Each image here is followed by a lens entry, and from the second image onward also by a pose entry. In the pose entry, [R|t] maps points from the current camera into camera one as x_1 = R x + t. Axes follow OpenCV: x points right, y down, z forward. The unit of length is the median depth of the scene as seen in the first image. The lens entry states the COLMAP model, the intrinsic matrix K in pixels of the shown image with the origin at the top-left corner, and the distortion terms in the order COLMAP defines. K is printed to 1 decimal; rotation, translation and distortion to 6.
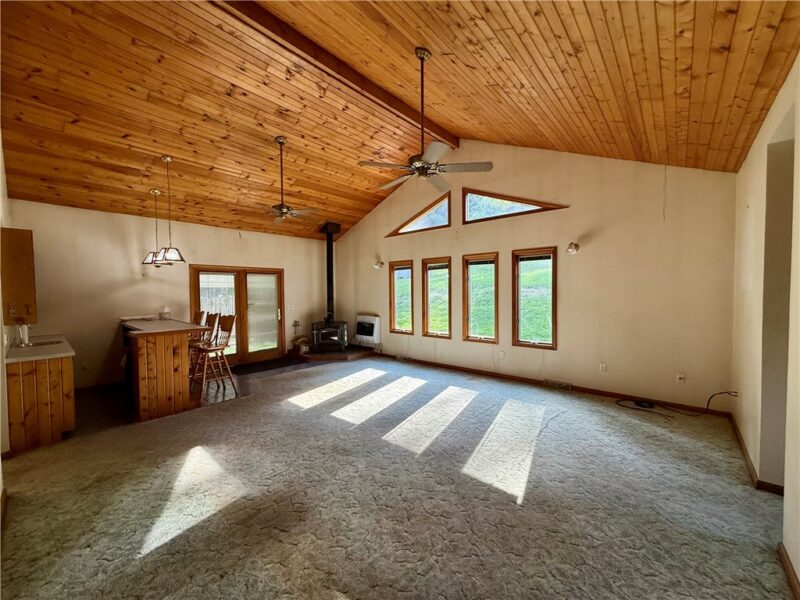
lens RADIAL K [[320.7, 0, 398.7], [0, 320.7, 301.5], [0, 0, 1]] dist [0.000023, 0.000118]
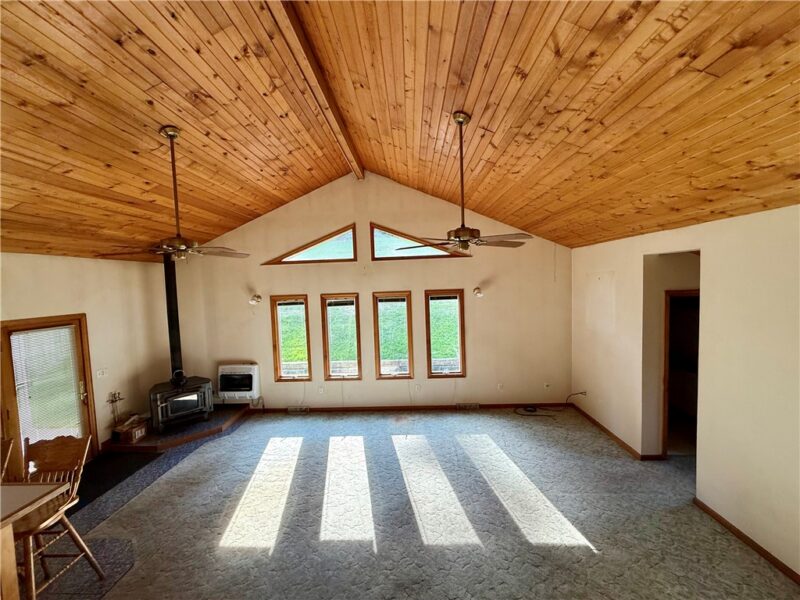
lens RADIAL K [[320.7, 0, 399.3], [0, 320.7, 300.8], [0, 0, 1]] dist [0.000023, 0.000118]
pose [[0.775982, -0.052982, 0.628526, -0.382441], [0.047873, 0.998539, 0.025068, -0.153566], [-0.628936, 0.010637, 0.777385, 0.221898]]
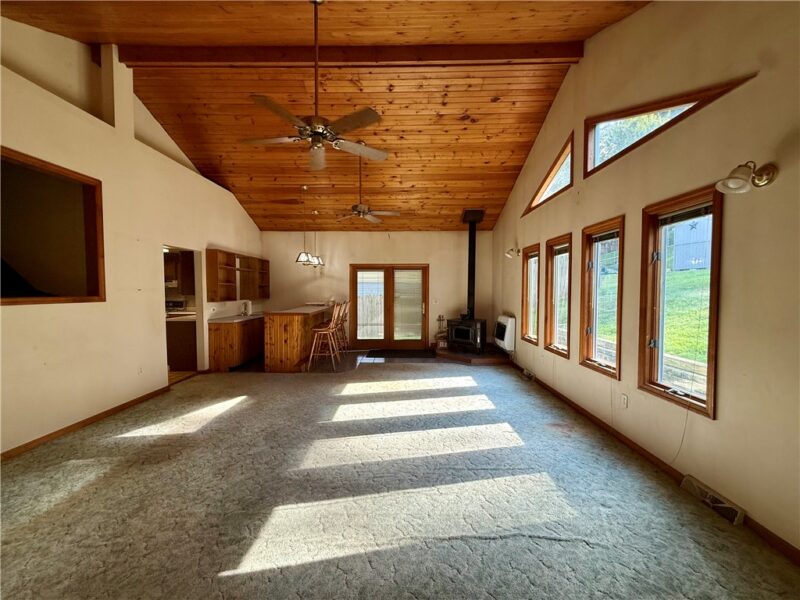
lens RADIAL K [[320.7, 0, 398.0], [0, 320.7, 301.3], [0, 0, 1]] dist [0.000023, 0.000118]
pose [[0.648653, 0.039553, -0.760055, 0.493778], [-0.032222, 0.999180, 0.024498, -0.005892], [0.760402, 0.008600, 0.649396, 0.354703]]
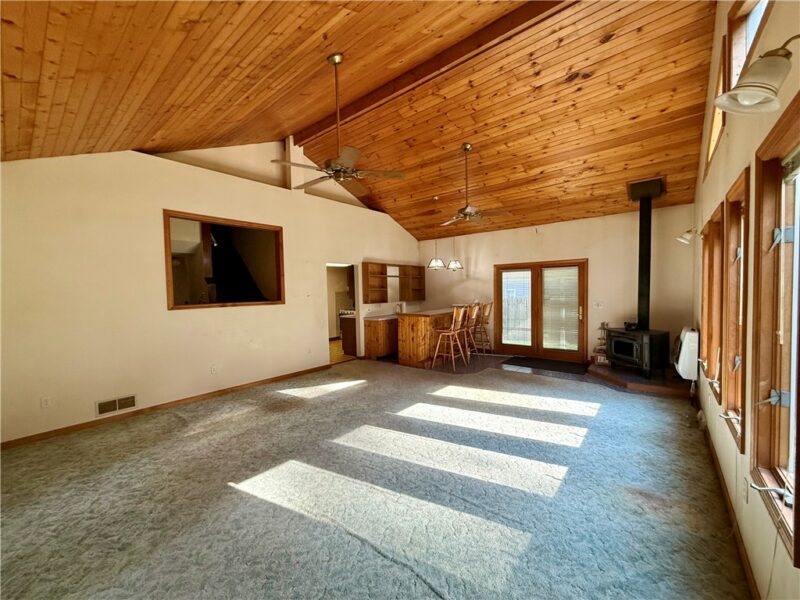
lens RADIAL K [[320.7, 0, 397.1], [0, 320.7, 301.1], [0, 0, 1]] dist [0.000023, 0.000118]
pose [[0.024813, 0.045017, -0.998678, 0.636619], [-0.013147, 0.998914, 0.044701, -0.030582], [0.999606, 0.012020, 0.025378, 0.663840]]
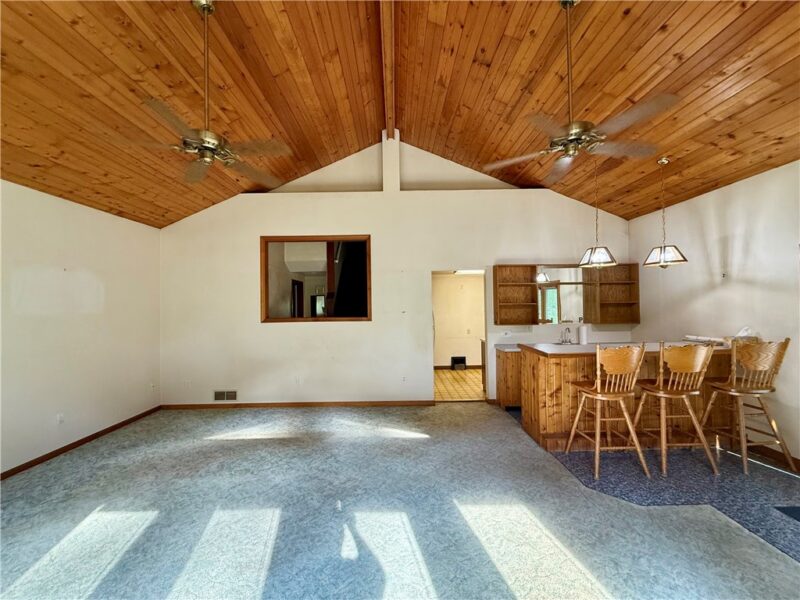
lens RADIAL K [[320.7, 0, 395.7], [0, 320.7, 302.0], [0, 0, 1]] dist [0.000023, 0.000118]
pose [[-0.748499, 0.012786, -0.663013, 0.143054], [-0.000301, 0.999807, 0.019620, -0.042529], [0.663136, 0.014885, -0.748351, 1.062710]]
